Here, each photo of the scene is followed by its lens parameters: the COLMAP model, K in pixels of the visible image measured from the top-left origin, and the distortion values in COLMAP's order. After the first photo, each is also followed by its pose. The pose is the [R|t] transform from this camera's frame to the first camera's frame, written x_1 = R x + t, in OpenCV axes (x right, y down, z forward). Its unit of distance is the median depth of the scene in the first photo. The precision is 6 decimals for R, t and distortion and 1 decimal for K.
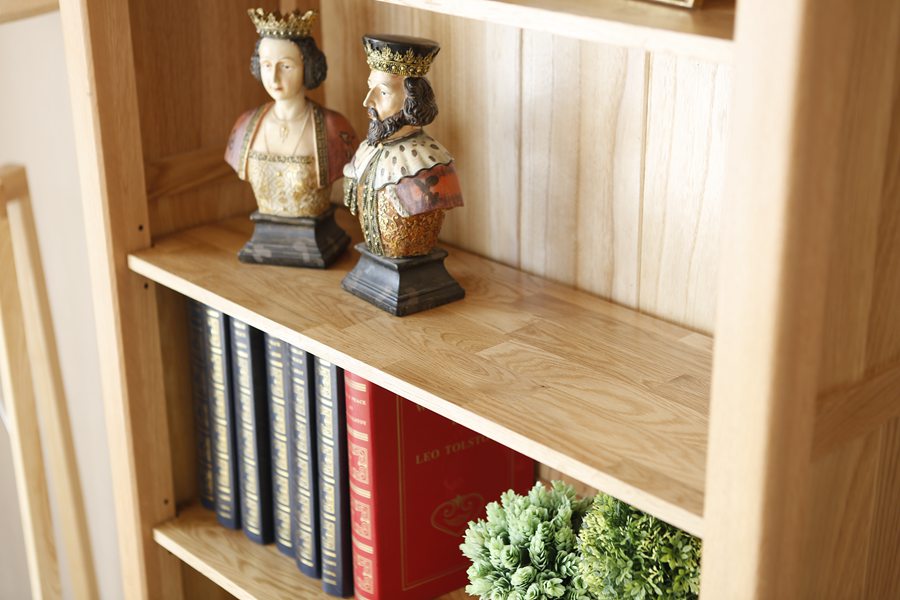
lens RADIAL K [[1462.5, 0, 450.0], [0, 1462.5, 300.0], [0, 0, 1]] dist [0.001148, -0.004109]
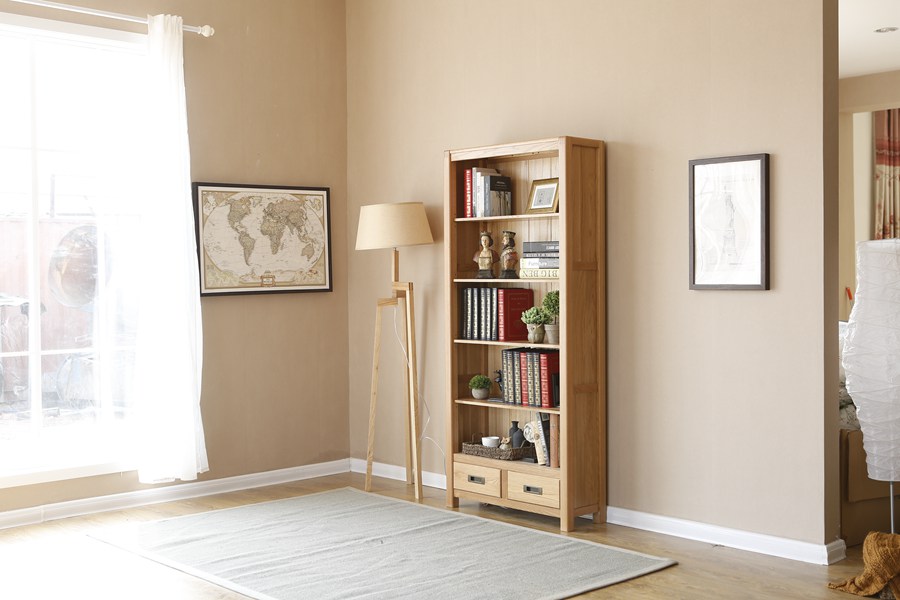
lens RADIAL K [[1143.6, 0, 450.0], [0, 1143.6, 300.0], [0, 0, 1]] dist [0.019055, -0.001935]
pose [[0.999972, -0.000593, -0.007442, -0.212278], [-0.002048, 0.936787, -0.349895, 1.517386], [0.007179, 0.349900, 0.936760, -2.877259]]
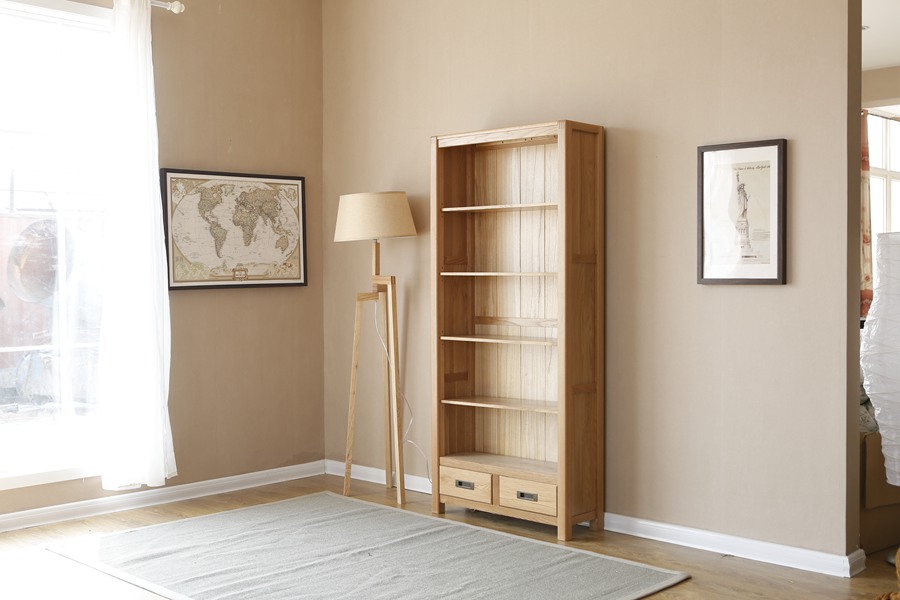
lens RADIAL K [[1076.8, 0, 450.0], [0, 1076.8, 300.0], [0, 0, 1]] dist [0.002974, -0.003832]
pose [[0.999020, 0.002515, 0.044189, -0.363031], [0.013016, 0.937539, -0.347637, 1.365338], [-0.042303, 0.347871, 0.936587, -2.438008]]
